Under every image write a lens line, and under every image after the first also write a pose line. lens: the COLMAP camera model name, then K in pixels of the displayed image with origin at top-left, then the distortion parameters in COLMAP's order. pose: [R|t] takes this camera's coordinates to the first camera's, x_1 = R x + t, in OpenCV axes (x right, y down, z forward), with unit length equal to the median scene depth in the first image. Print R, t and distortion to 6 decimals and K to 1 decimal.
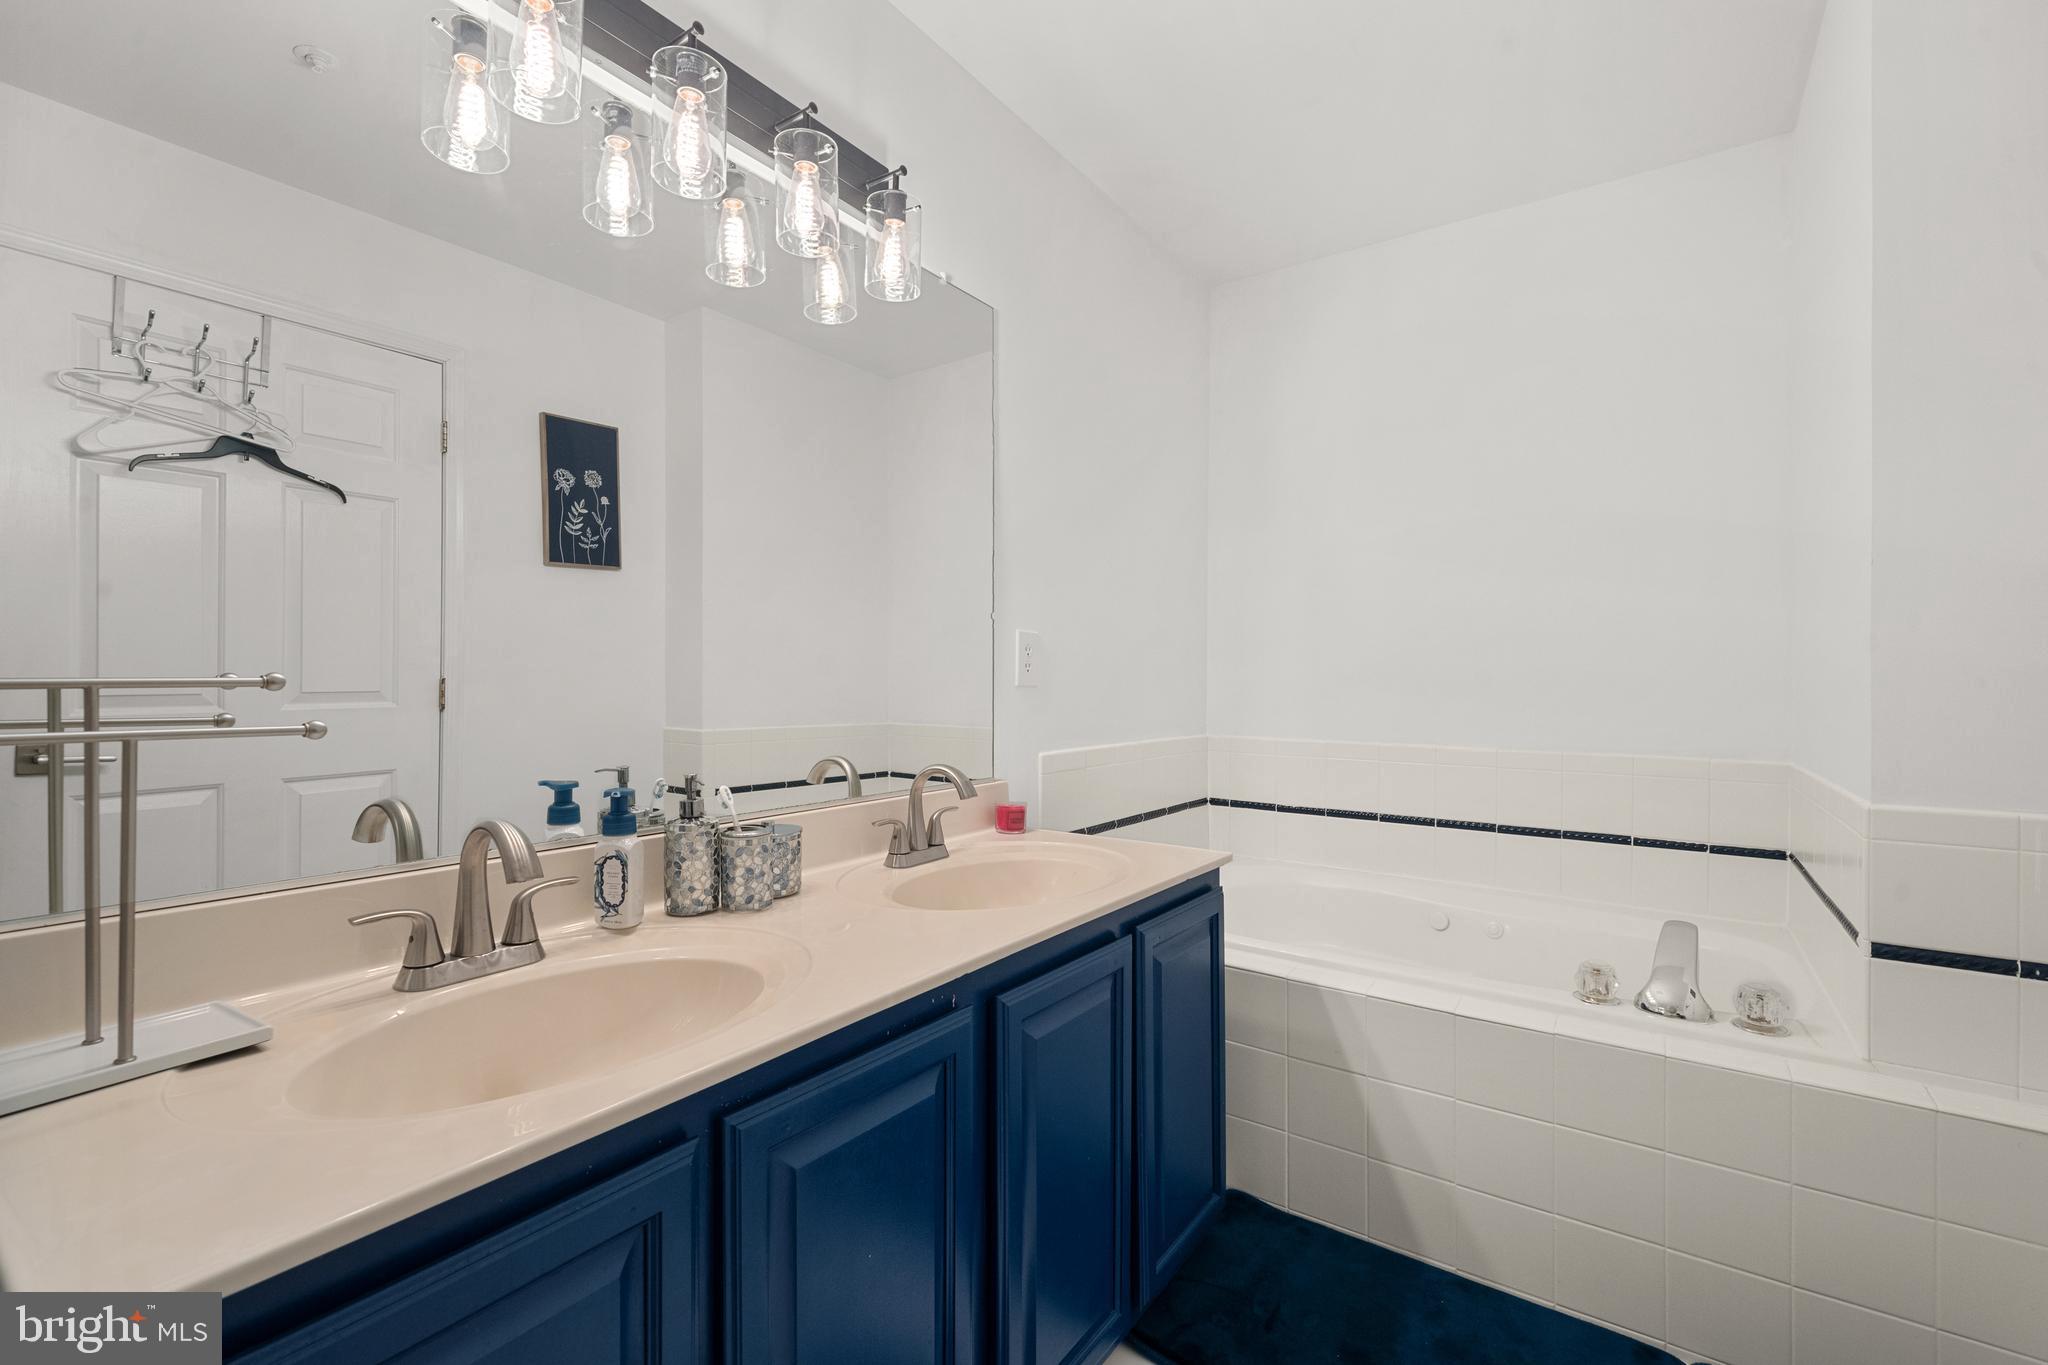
lens RADIAL K [[895.8, 0, 1027.1], [0, 895.8, 656.0], [0, 0, 1]] dist [-0.026369, -0.000053]
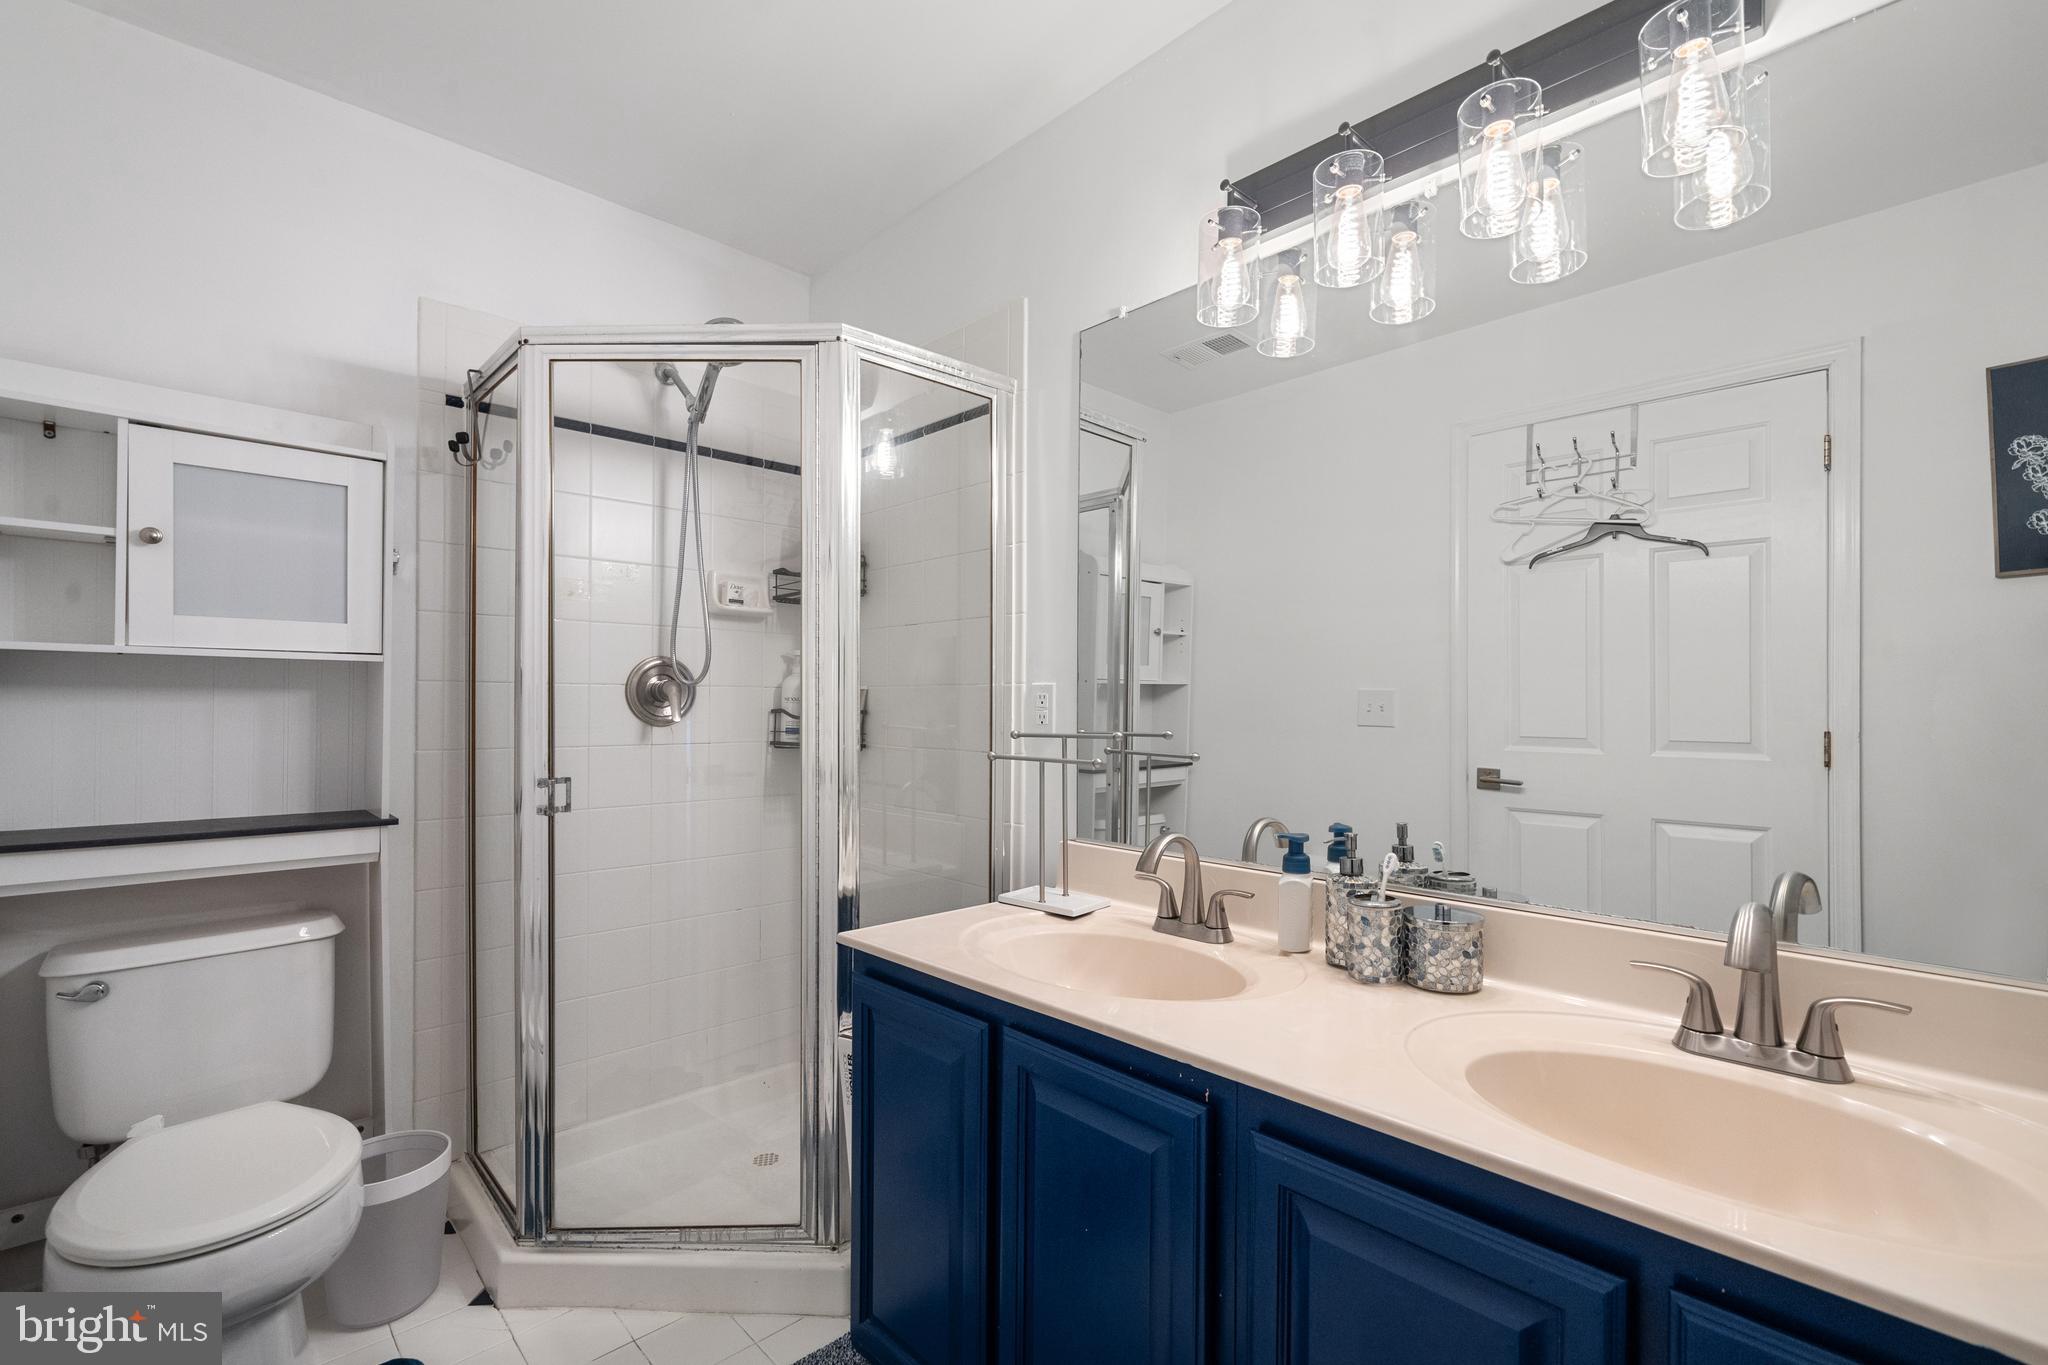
lens RADIAL K [[885.8, 0, 1024.0], [0, 885.8, 698.7], [0, 0, 1]] dist [0.001066, 0.000220]
pose [[-0.195172, -0.010045, -0.980718, 0.562488], [0.020220, 0.999694, -0.014263, -0.015663], [0.980561, -0.022614, -0.194909, 0.638443]]
